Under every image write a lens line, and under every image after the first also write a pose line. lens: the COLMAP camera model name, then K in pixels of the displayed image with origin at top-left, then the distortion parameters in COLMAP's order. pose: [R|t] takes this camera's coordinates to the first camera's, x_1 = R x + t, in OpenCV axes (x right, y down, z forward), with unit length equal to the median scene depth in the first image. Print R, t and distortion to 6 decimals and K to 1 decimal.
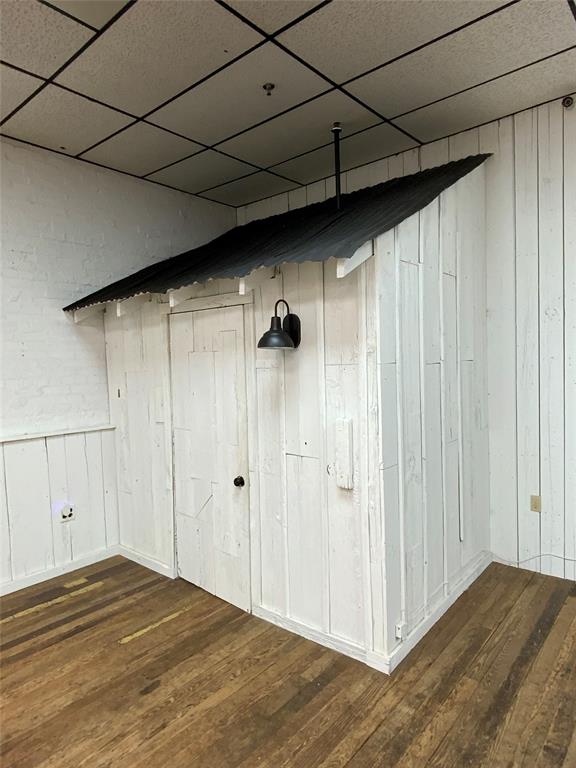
lens RADIAL K [[486.9, 0, 288.0], [0, 486.9, 384.0], [0, 0, 1]] dist [0.001427, 0.000625]
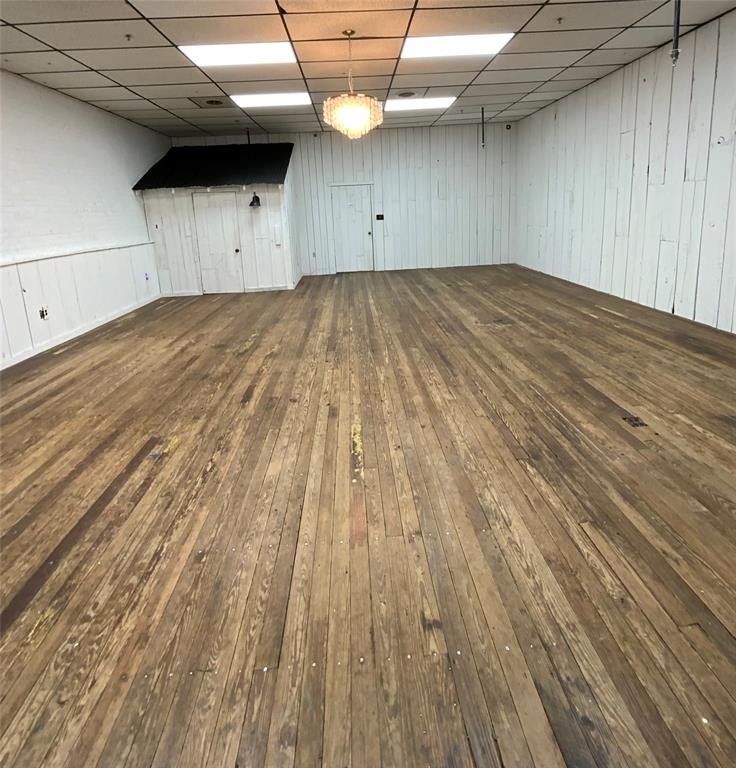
lens RADIAL K [[645.1, 0, 368.0], [0, 645.1, 384.0], [0, 0, 1]] dist [-0.007787, -0.014852]
pose [[0.755388, -0.168118, 0.633345, -2.322374], [0.046879, 0.977916, 0.203671, 0.245852], [-0.653599, -0.124160, 0.746587, -2.852805]]
